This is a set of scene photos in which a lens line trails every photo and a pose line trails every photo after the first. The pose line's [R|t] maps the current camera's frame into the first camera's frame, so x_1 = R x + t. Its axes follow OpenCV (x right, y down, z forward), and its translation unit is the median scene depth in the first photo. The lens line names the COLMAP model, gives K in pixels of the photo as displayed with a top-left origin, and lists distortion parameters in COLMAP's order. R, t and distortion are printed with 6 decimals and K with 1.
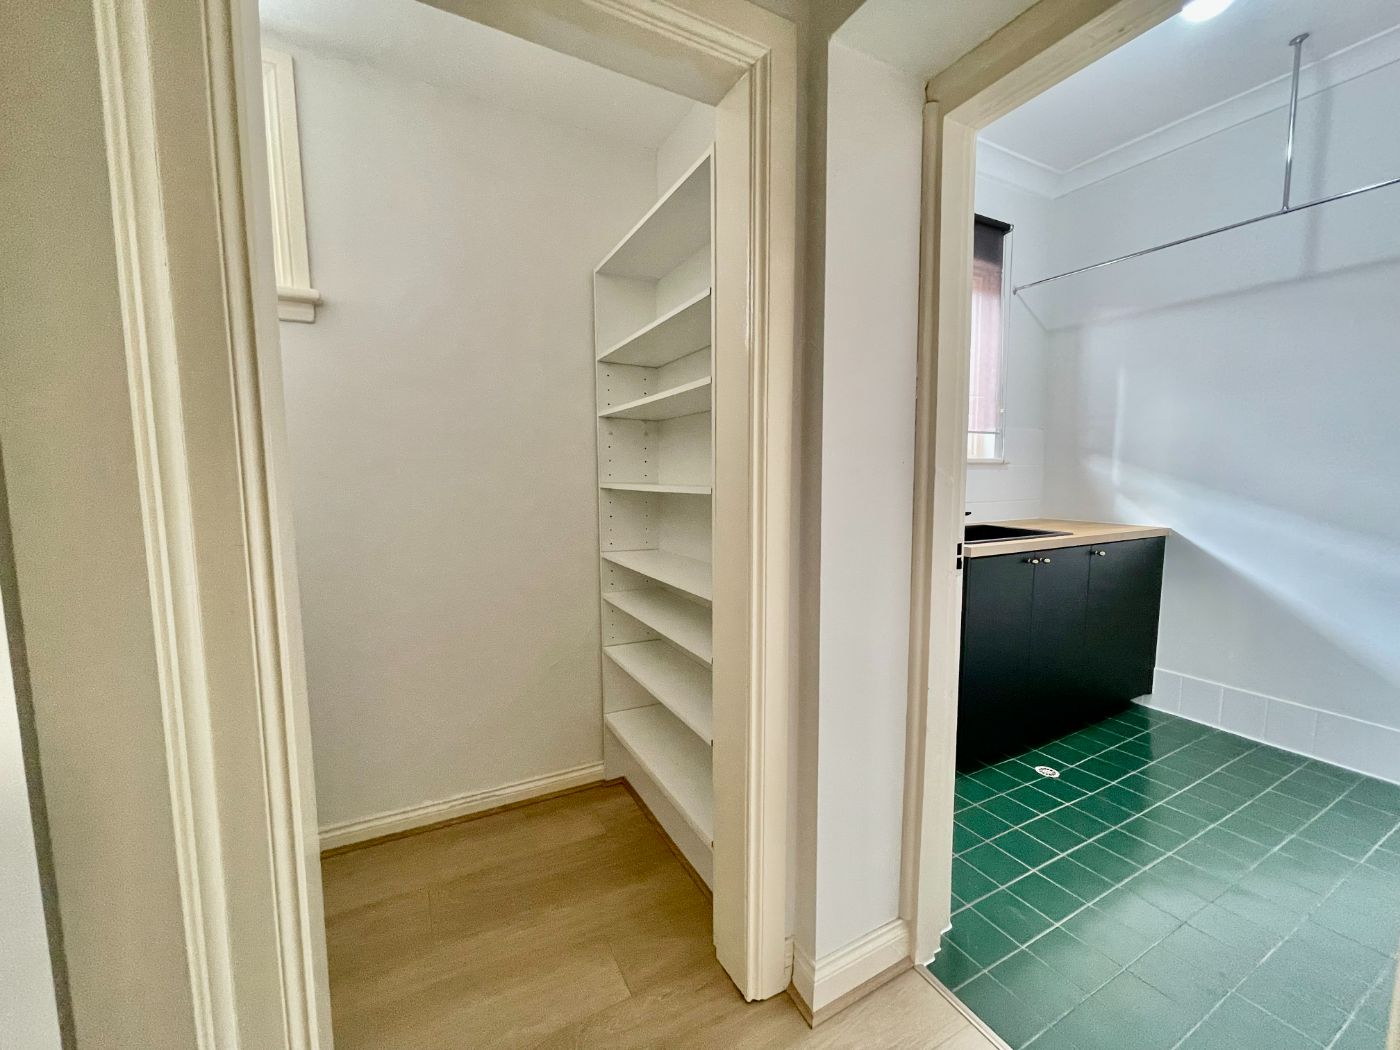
lens RADIAL K [[562.7, 0, 697.9], [0, 562.7, 529.0], [0, 0, 1]] dist [-0.004612, 0.000400]
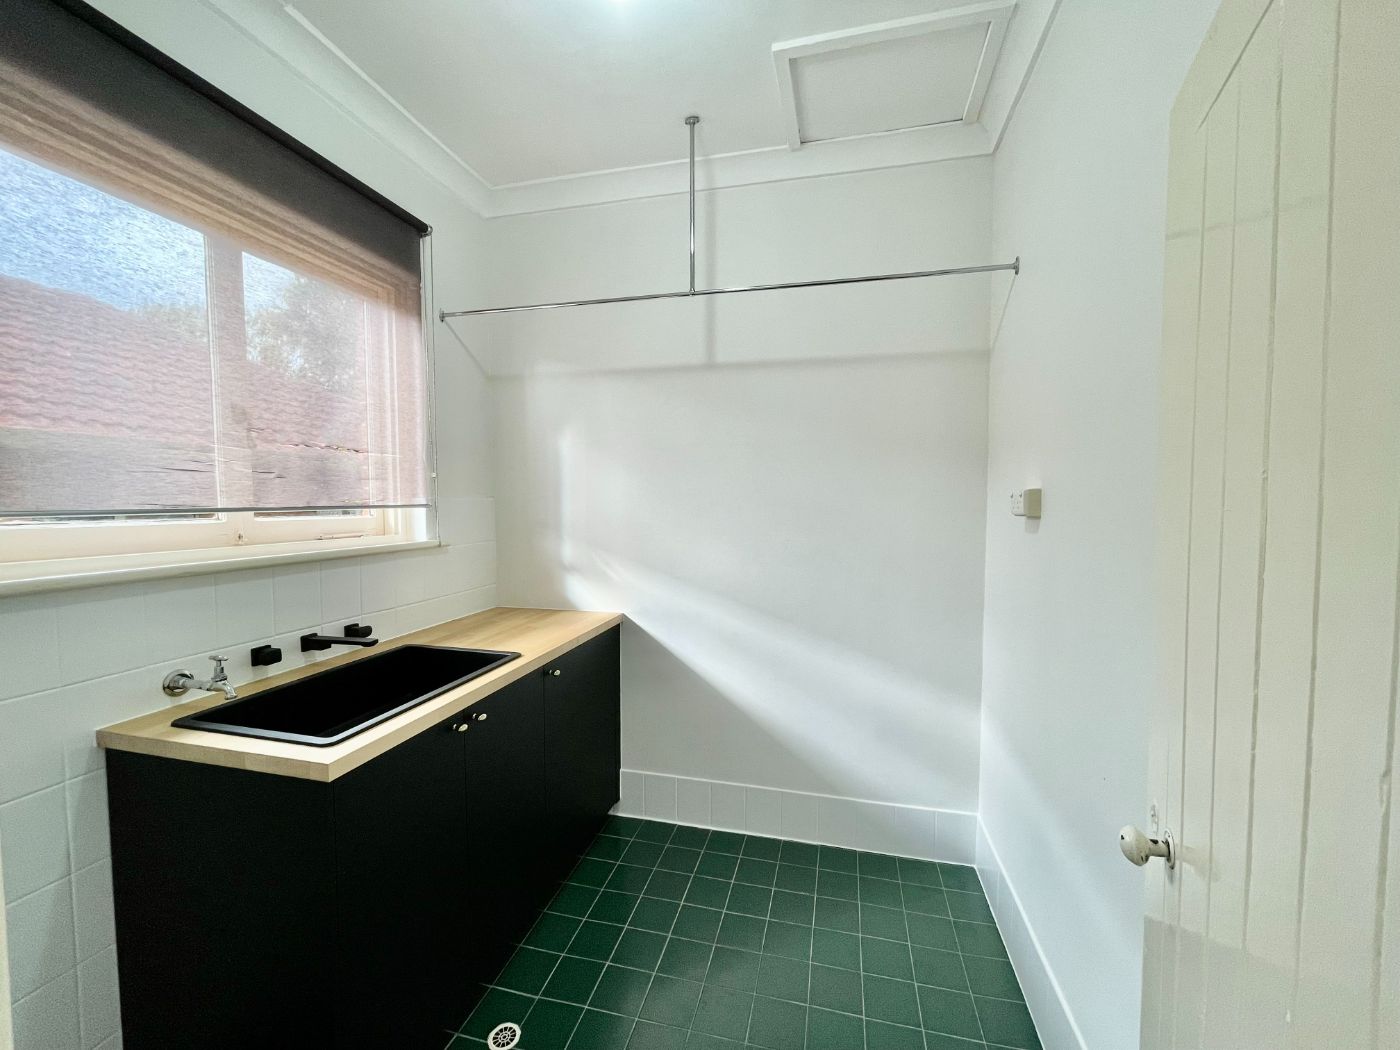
lens RADIAL K [[562.7, 0, 703.5], [0, 562.7, 526.7], [0, 0, 1]] dist [-0.004612, 0.000400]
pose [[0.672129, -0.034760, 0.739617, 0.252677], [0.072407, 0.997195, -0.018935, -0.112534], [-0.736885, 0.066280, 0.672761, 0.275586]]
